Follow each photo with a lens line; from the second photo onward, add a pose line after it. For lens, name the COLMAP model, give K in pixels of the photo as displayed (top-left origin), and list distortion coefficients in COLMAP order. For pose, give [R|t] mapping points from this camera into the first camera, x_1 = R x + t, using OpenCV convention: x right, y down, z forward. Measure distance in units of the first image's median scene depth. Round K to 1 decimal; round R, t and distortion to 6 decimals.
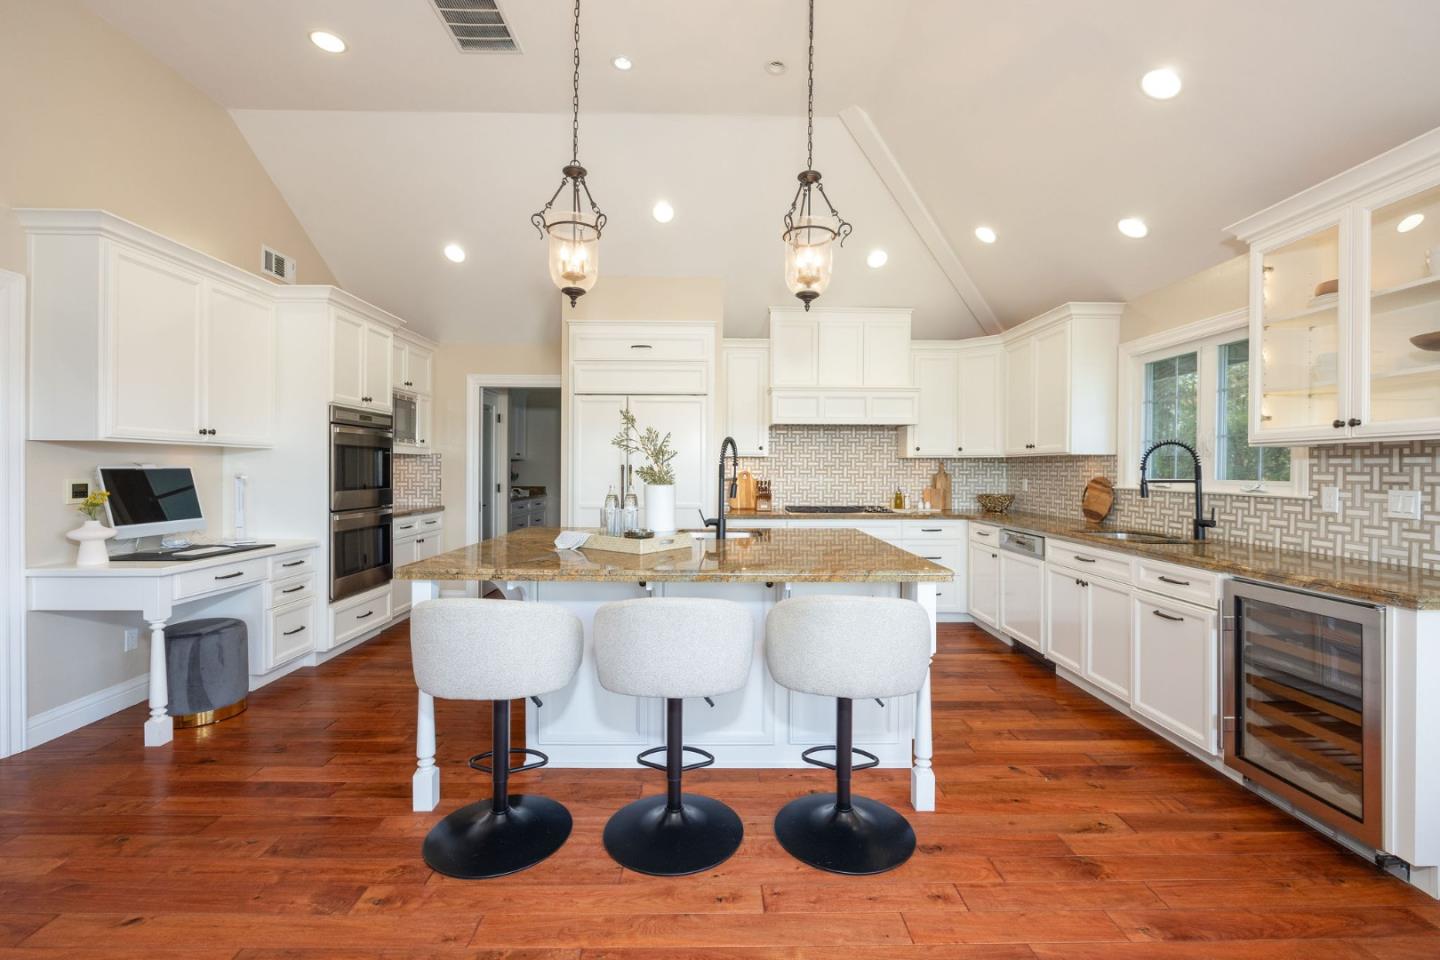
lens RADIAL K [[613.4, 0, 737.0], [0, 613.4, 474.0], [0, 0, 1]] dist [-0.000384, -0.000040]
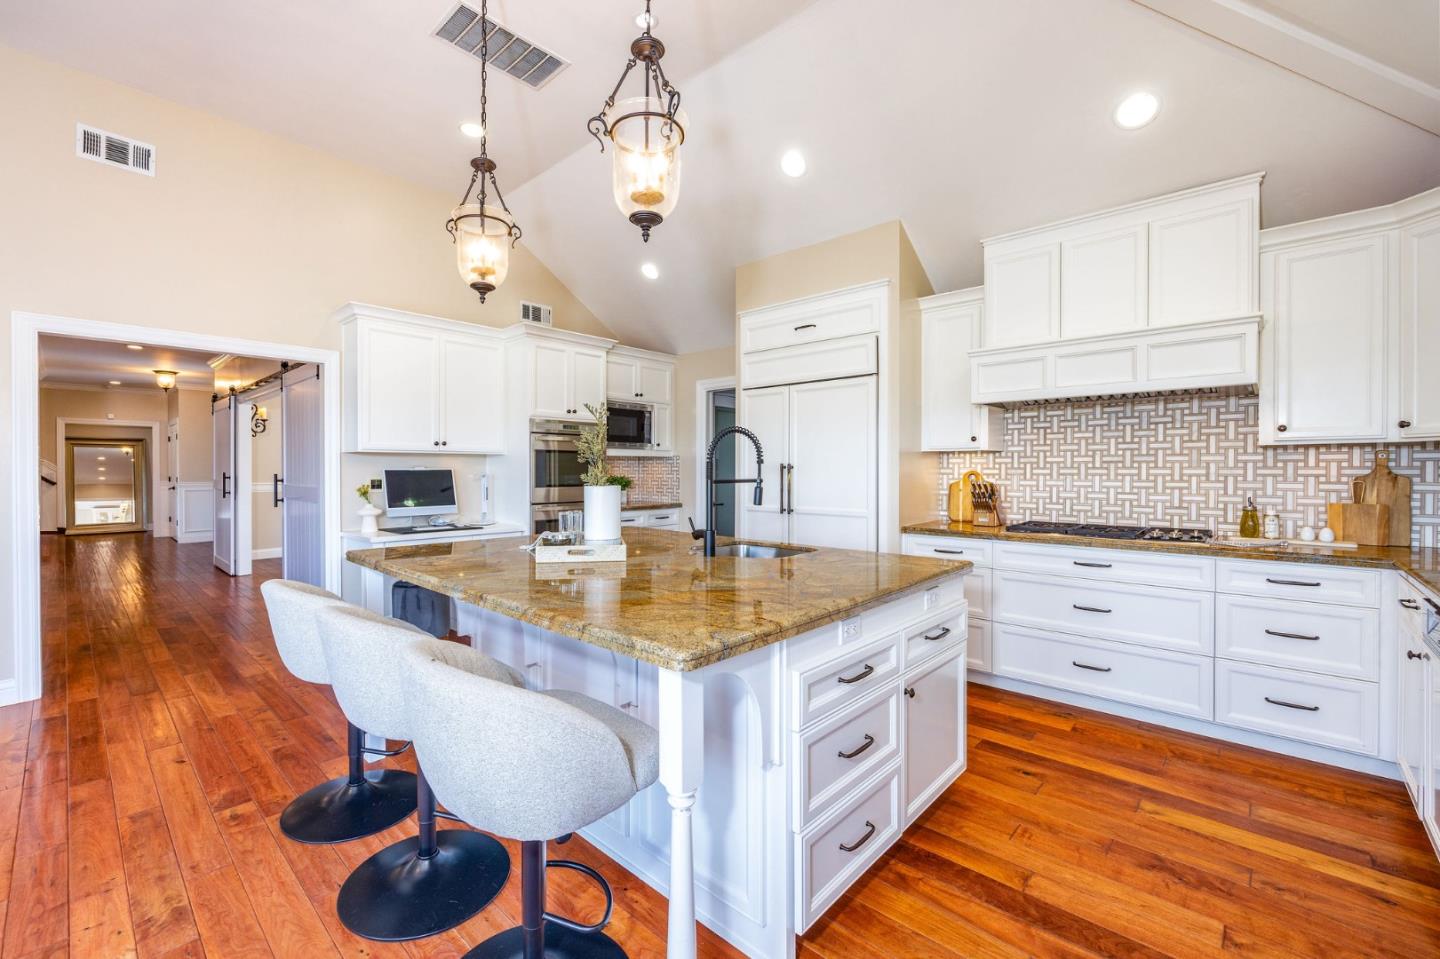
lens RADIAL K [[601.8, 0, 695.0], [0, 601.8, 477.2], [0, 0, 1]] dist [-0.000741, -0.000012]
pose [[0.703139, 0.004445, -0.711039, 0.585100], [-0.002101, 0.999989, 0.004174, 0.001293], [0.711050, -0.001441, 0.703140, 0.502306]]
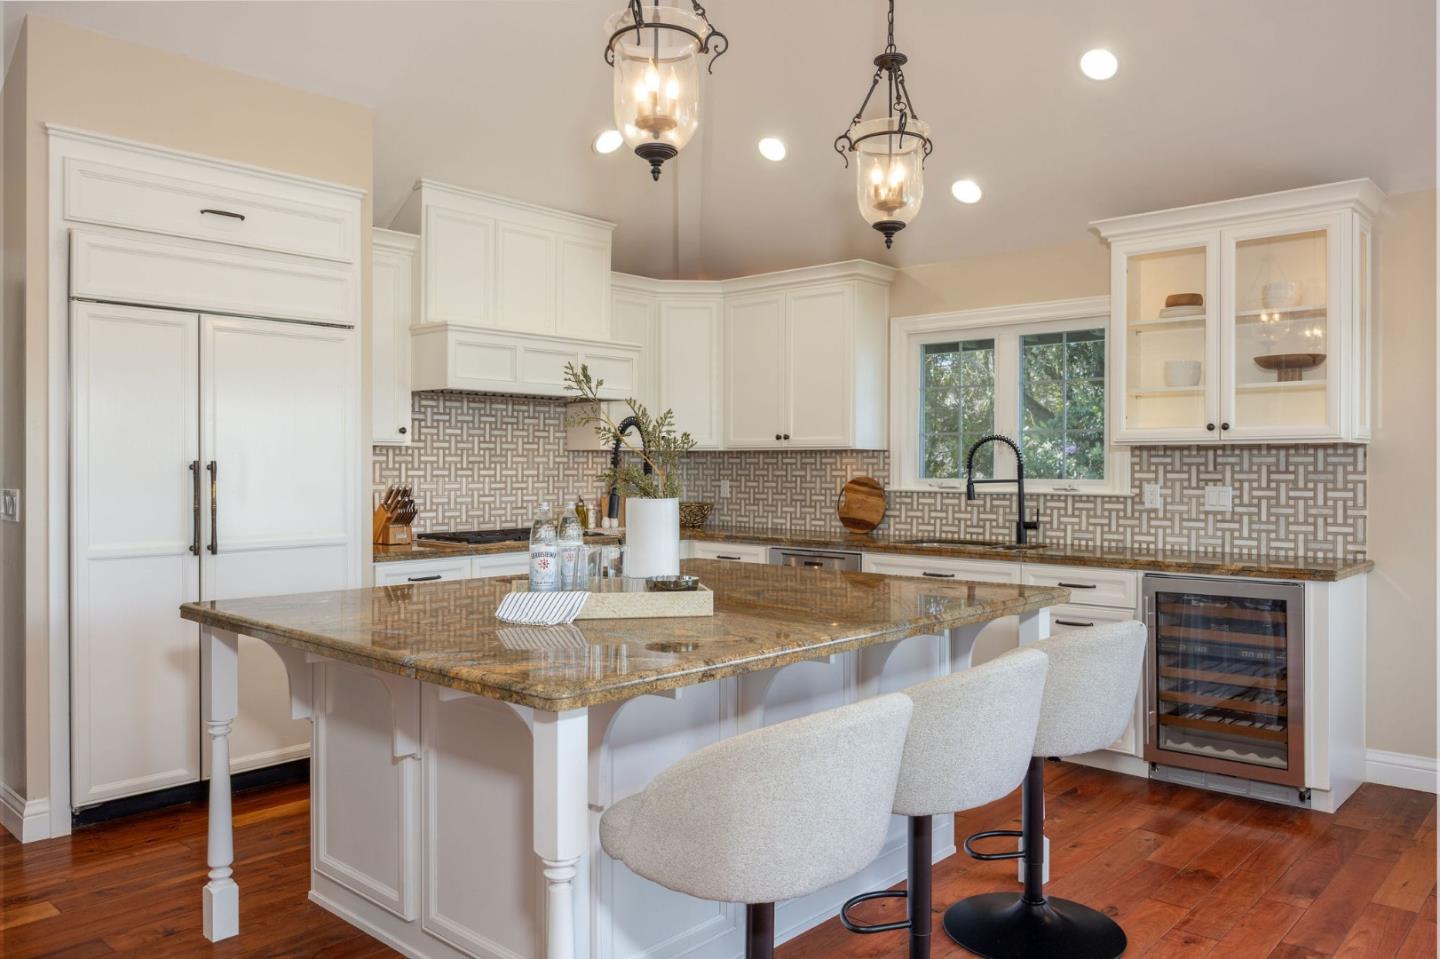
lens RADIAL K [[1029.7, 0, 724.1], [0, 1029.7, 471.2], [0, 0, 1]] dist [-0.003147, 0.000543]
pose [[0.697188, -0.005927, 0.716863, -0.794203], [0.007163, 0.999974, 0.001302, -0.009105], [-0.716852, 0.004227, 0.697212, 0.276565]]
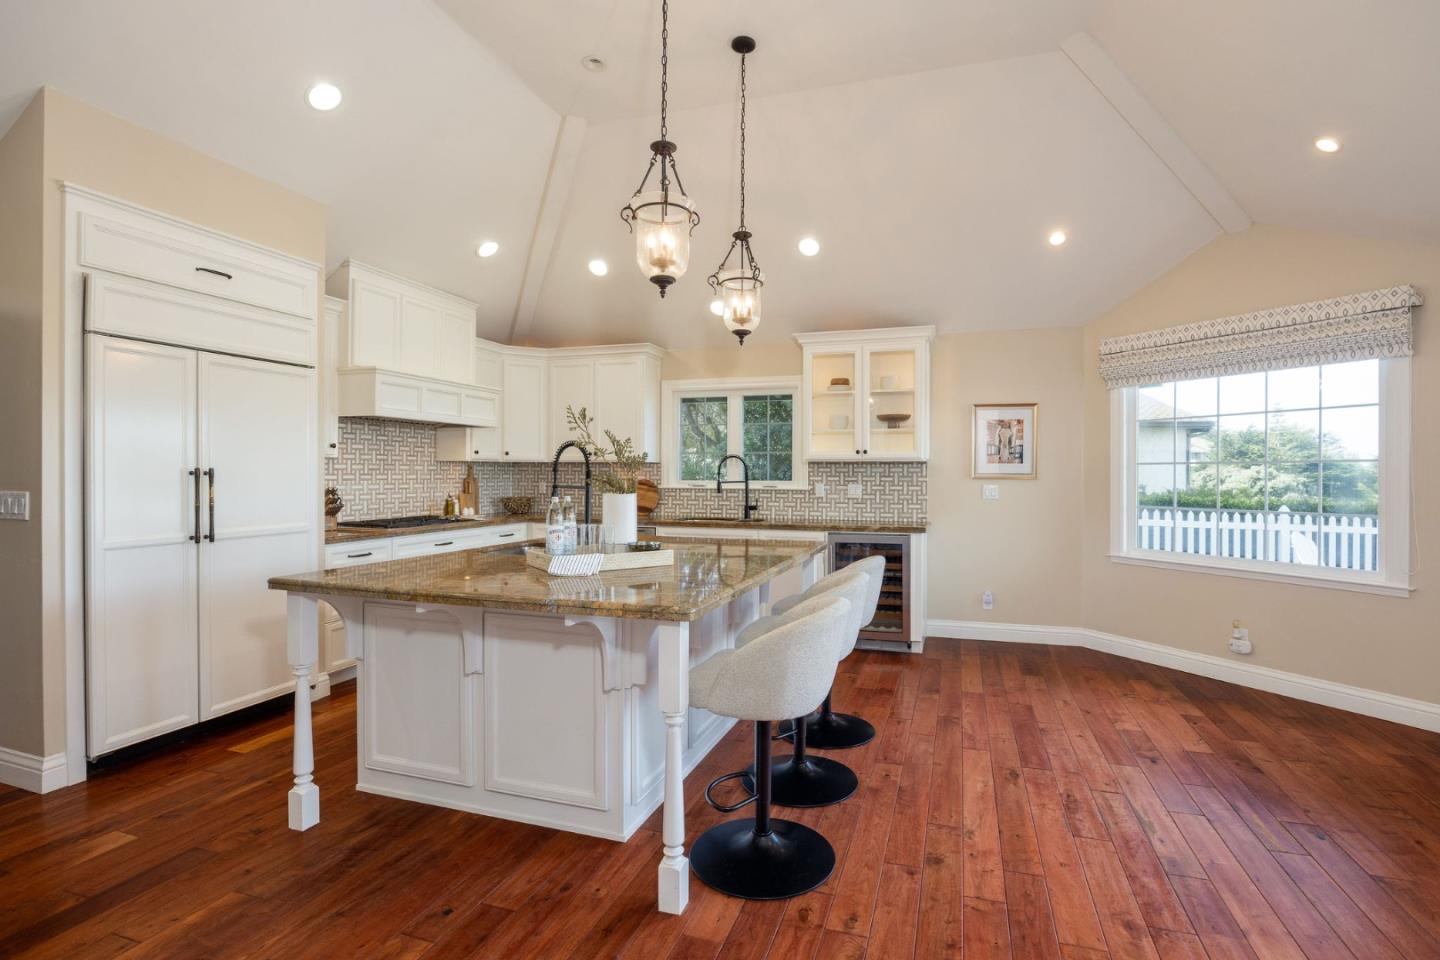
lens RADIAL K [[672.3, 0, 738.3], [0, 672.3, 477.3], [0, 0, 1]] dist [-0.010306, 0.000104]
pose [[0.345690, -0.008295, 0.938312, -1.029137], [0.005778, 0.999961, 0.006711, -0.012800], [-0.938331, 0.003102, 0.345724, 0.495806]]
